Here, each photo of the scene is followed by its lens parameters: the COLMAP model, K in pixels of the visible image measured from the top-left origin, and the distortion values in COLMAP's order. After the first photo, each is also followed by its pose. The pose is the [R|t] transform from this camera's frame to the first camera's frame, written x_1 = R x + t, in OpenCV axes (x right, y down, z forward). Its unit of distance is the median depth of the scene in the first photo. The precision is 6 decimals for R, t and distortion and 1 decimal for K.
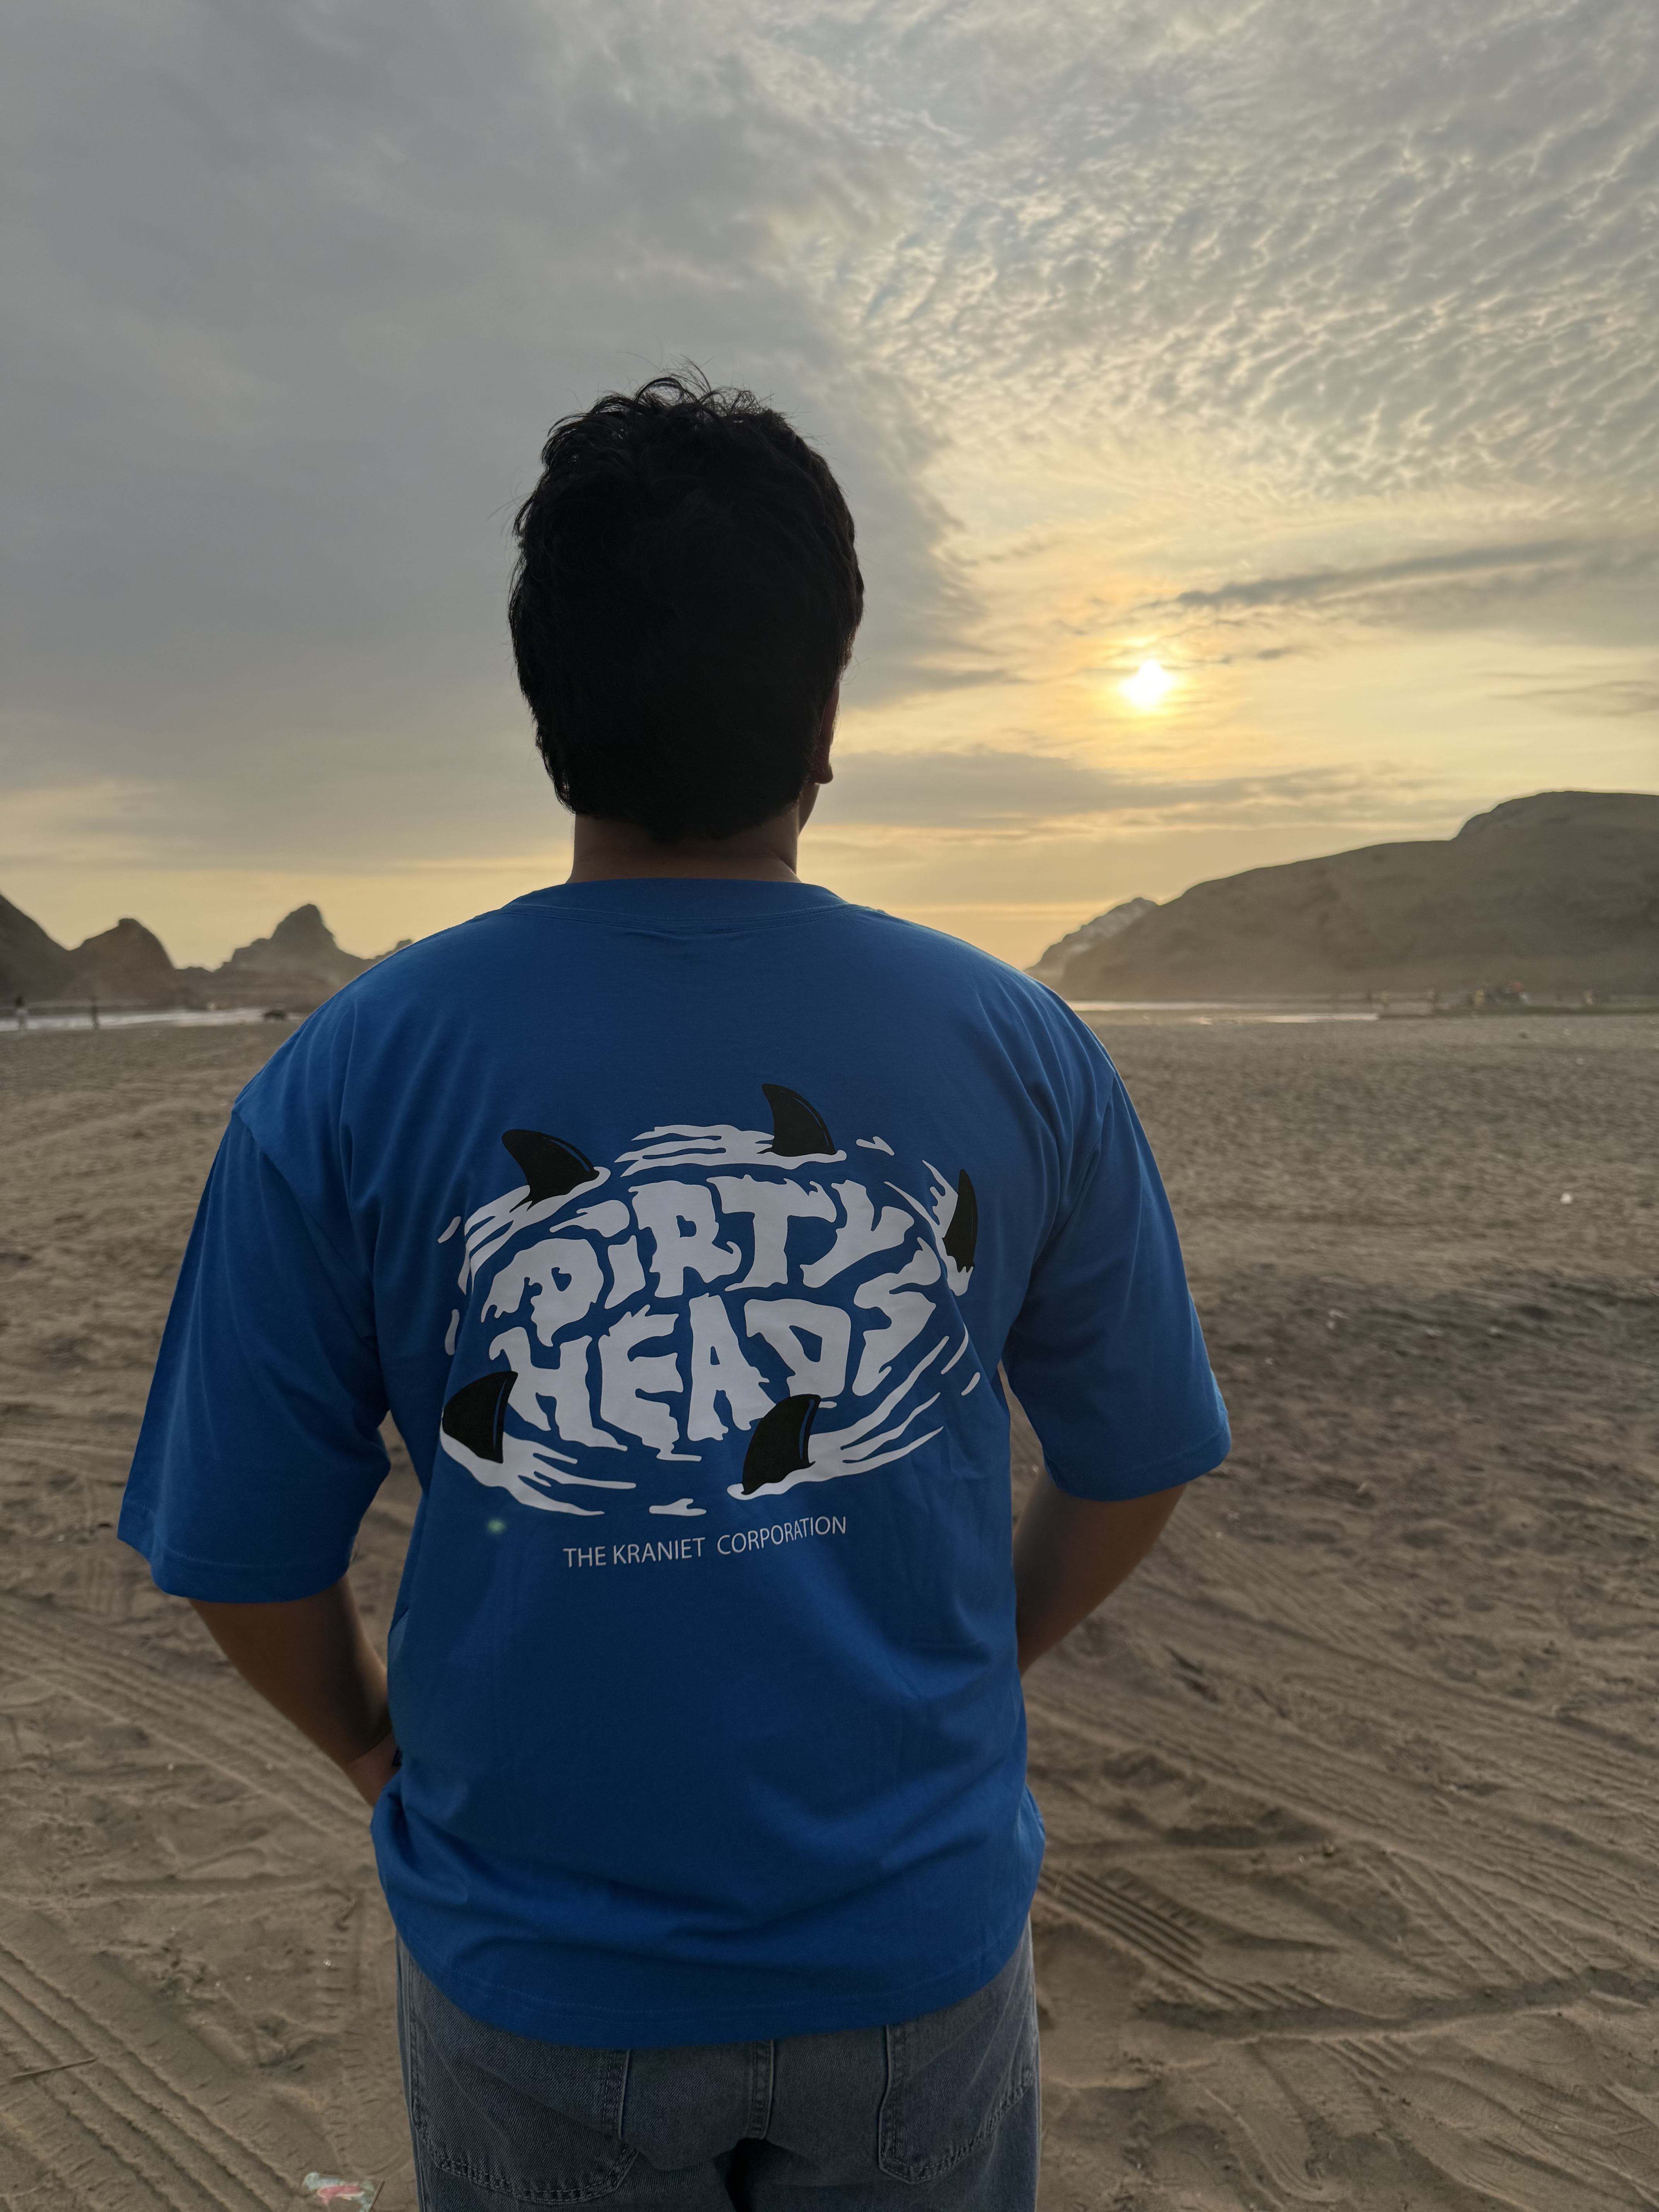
lens RADIAL K [[1617.6, 0, 829.5], [0, 1617.6, 1106.0], [0, 0, 1]] dist [-0.003687, -0.003146]
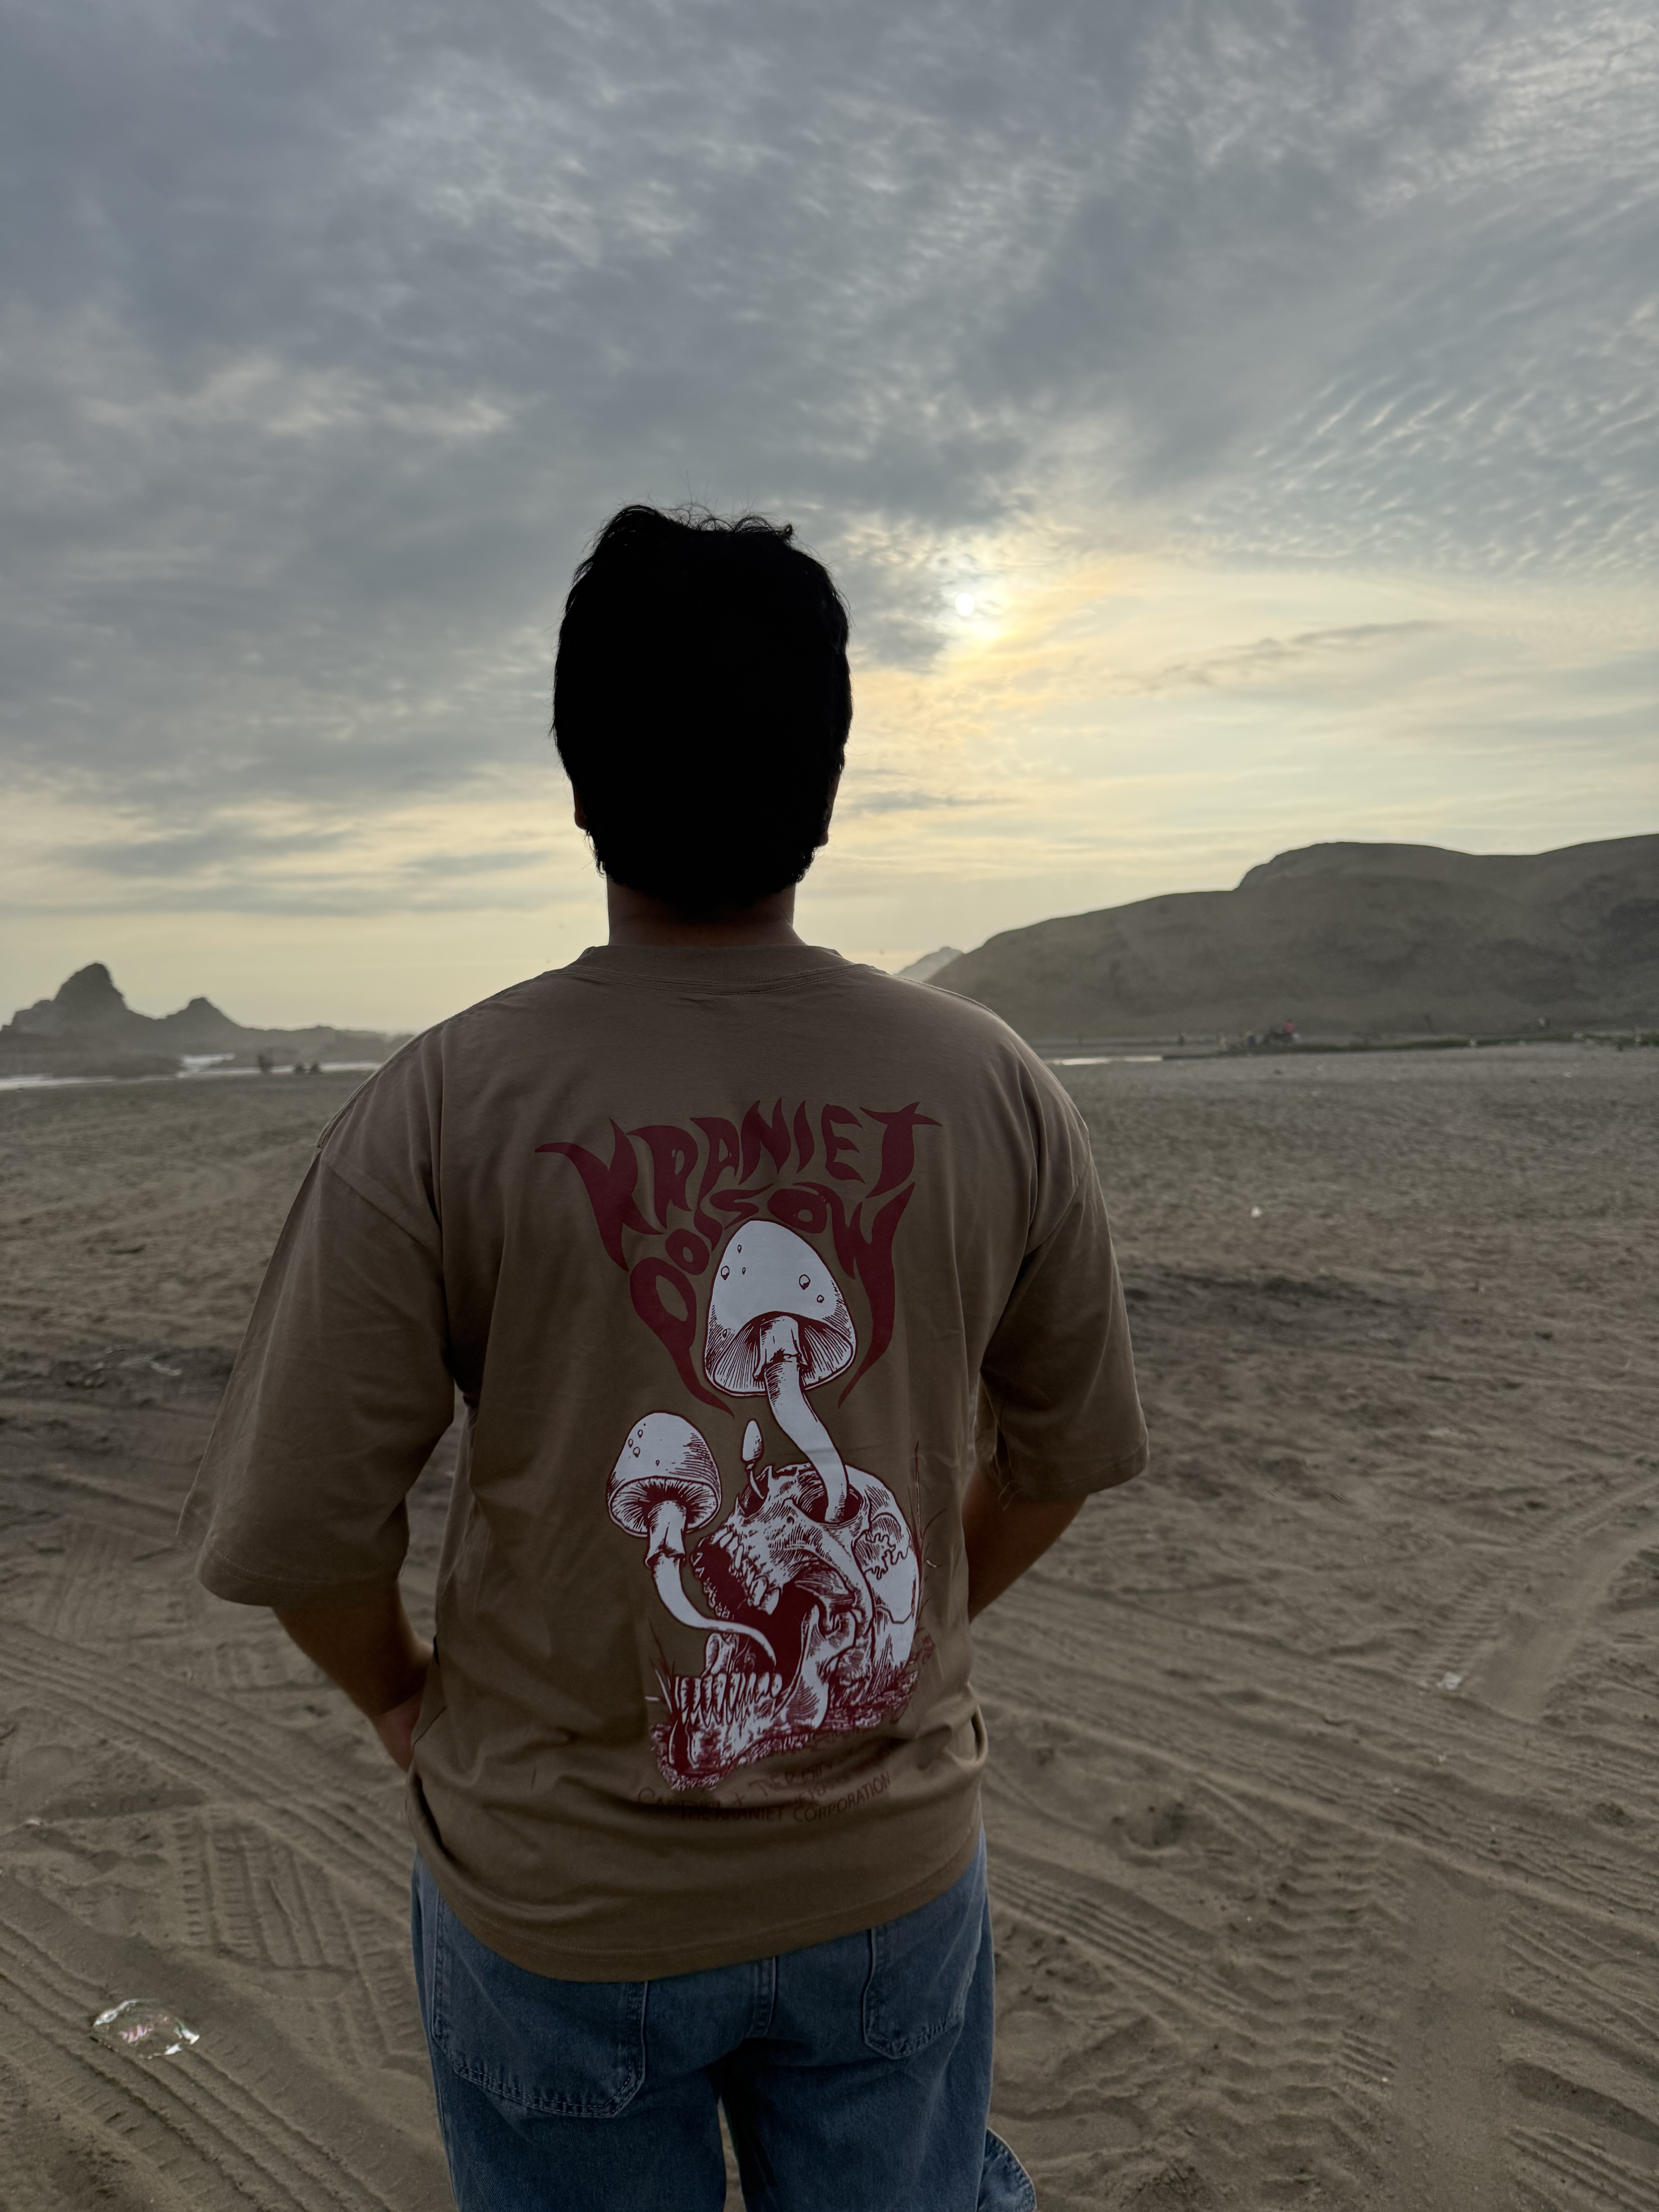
lens RADIAL K [[1614.2, 0, 841.9], [0, 1614.2, 1116.5], [0, 0, 1]] dist [-0.001303, -0.003323]
pose [[0.992615, -0.025124, 0.118679, 0.087824], [0.028108, 0.999328, -0.023535, 0.019136], [-0.118008, 0.026697, 0.992654, -0.147797]]
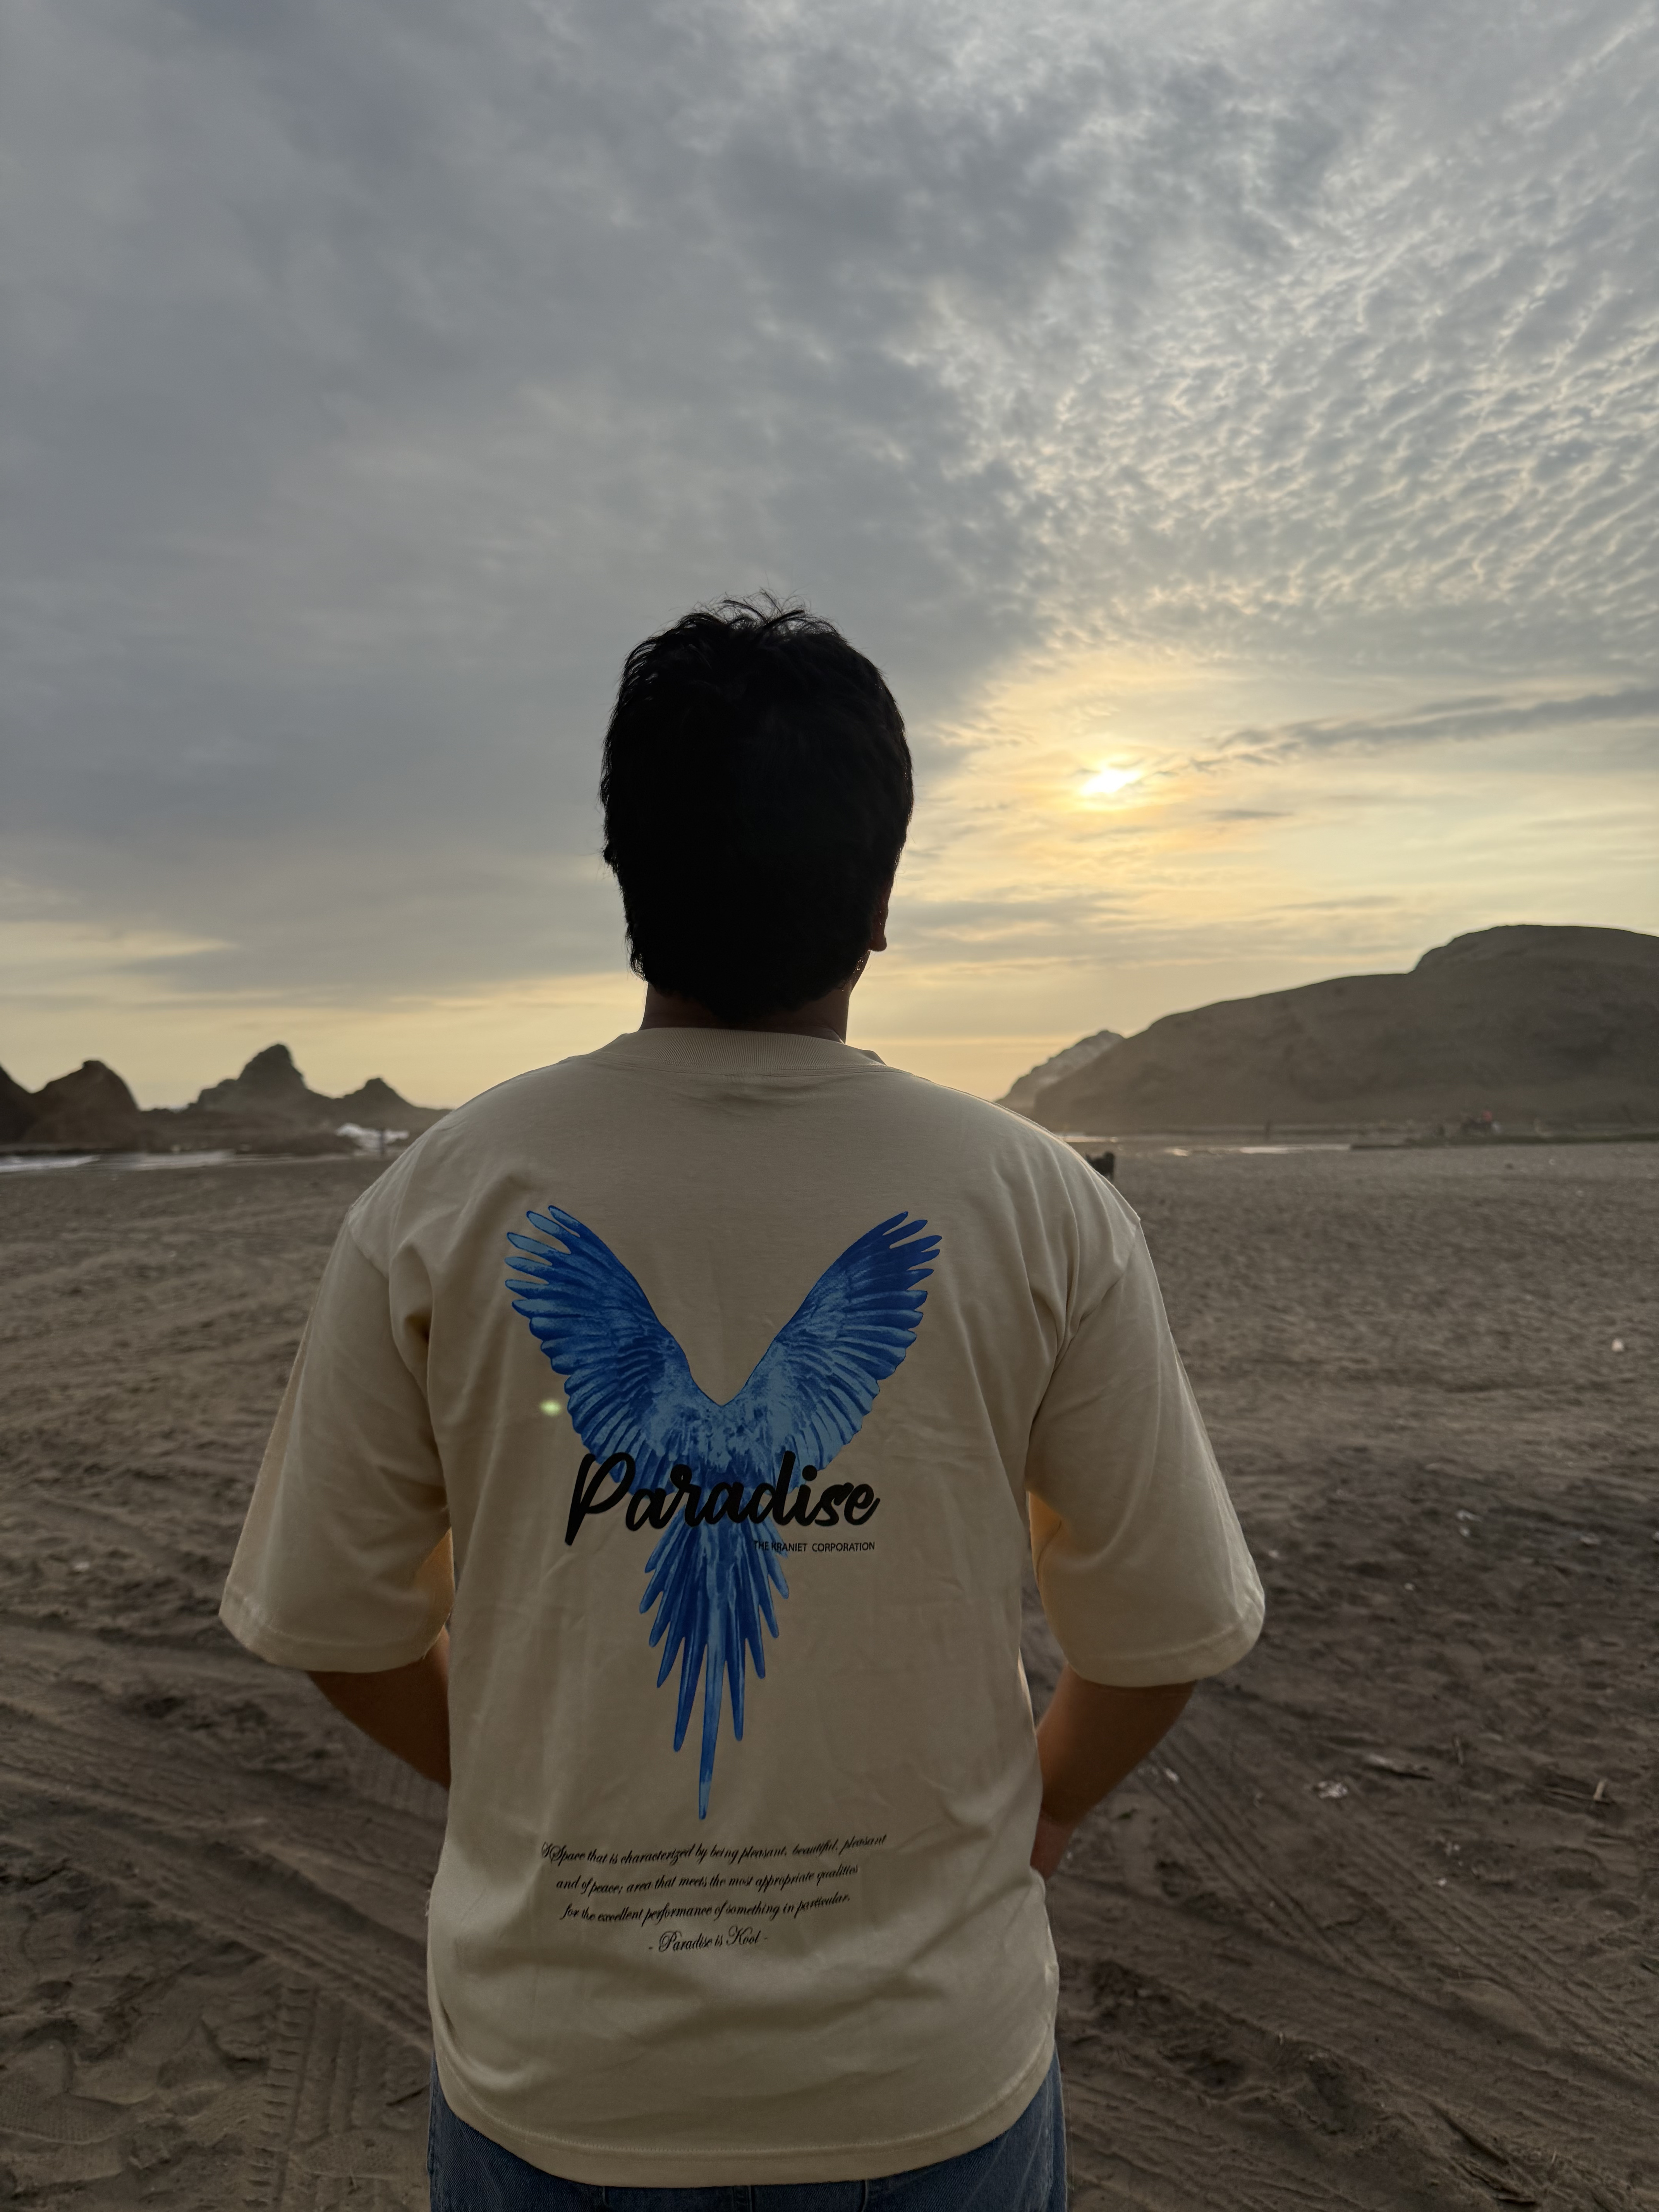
lens RADIAL K [[1609.6, 0, 841.3], [0, 1609.6, 1083.7], [0, 0, 1]] dist [-0.007391, 0.001655]
pose [[0.999605, -0.008995, 0.026621, -0.029931], [0.011538, 0.995222, -0.096952, -0.017288], [-0.025622, 0.097221, 0.994933, 0.156446]]
